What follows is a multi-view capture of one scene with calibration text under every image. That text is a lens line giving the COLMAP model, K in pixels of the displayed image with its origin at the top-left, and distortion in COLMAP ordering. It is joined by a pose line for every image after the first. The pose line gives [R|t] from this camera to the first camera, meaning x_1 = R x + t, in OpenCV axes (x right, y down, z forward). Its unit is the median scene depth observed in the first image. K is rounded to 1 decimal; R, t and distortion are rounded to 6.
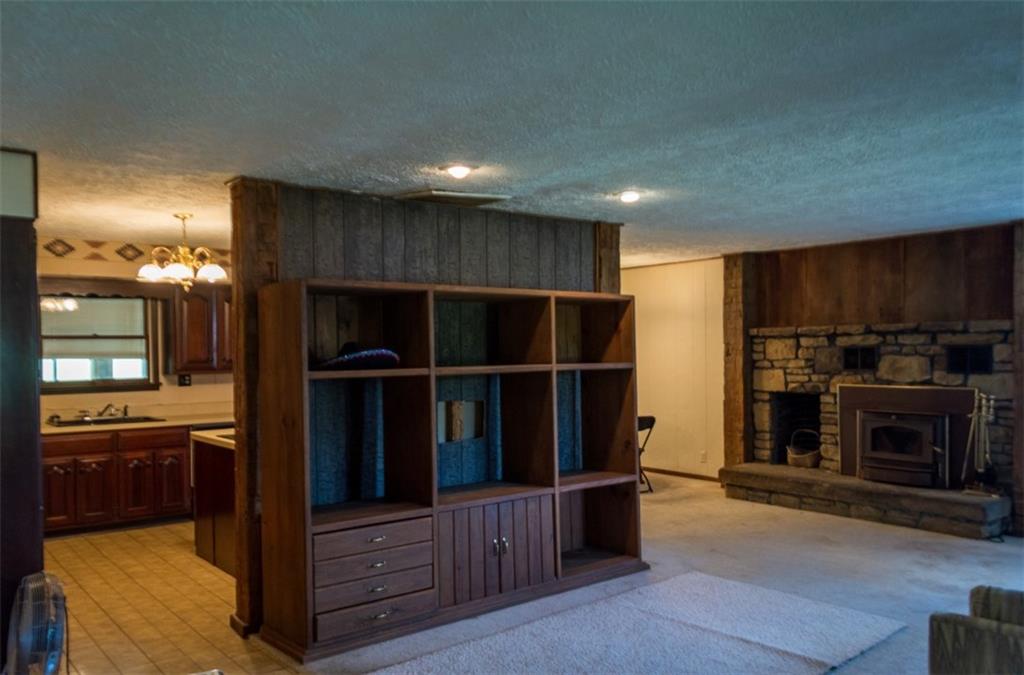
lens RADIAL K [[793.7, 0, 512.0], [0, 793.7, 337.5], [0, 0, 1]] dist [0.046716, -0.003426]
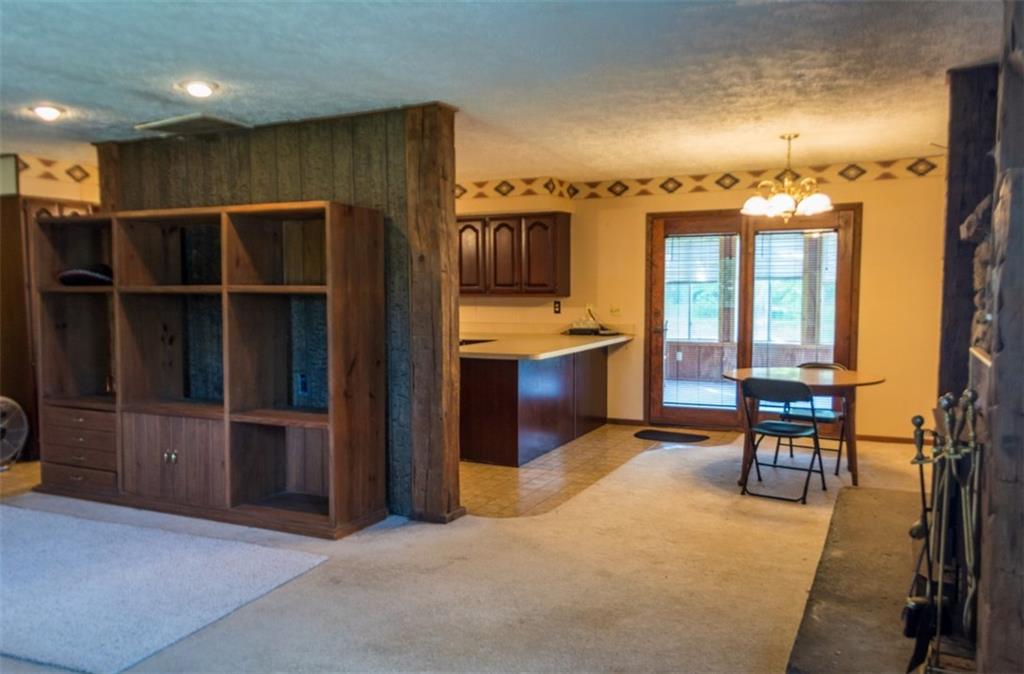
lens RADIAL K [[793.7, 0, 512.0], [0, 793.7, 337.0], [0, 0, 1]] dist [0.046716, -0.003426]
pose [[0.424468, 0.068834, -0.902823, 0.958071], [0.011335, 0.996624, 0.081316, 0.019633], [0.905372, -0.044750, 0.422255, 0.820260]]
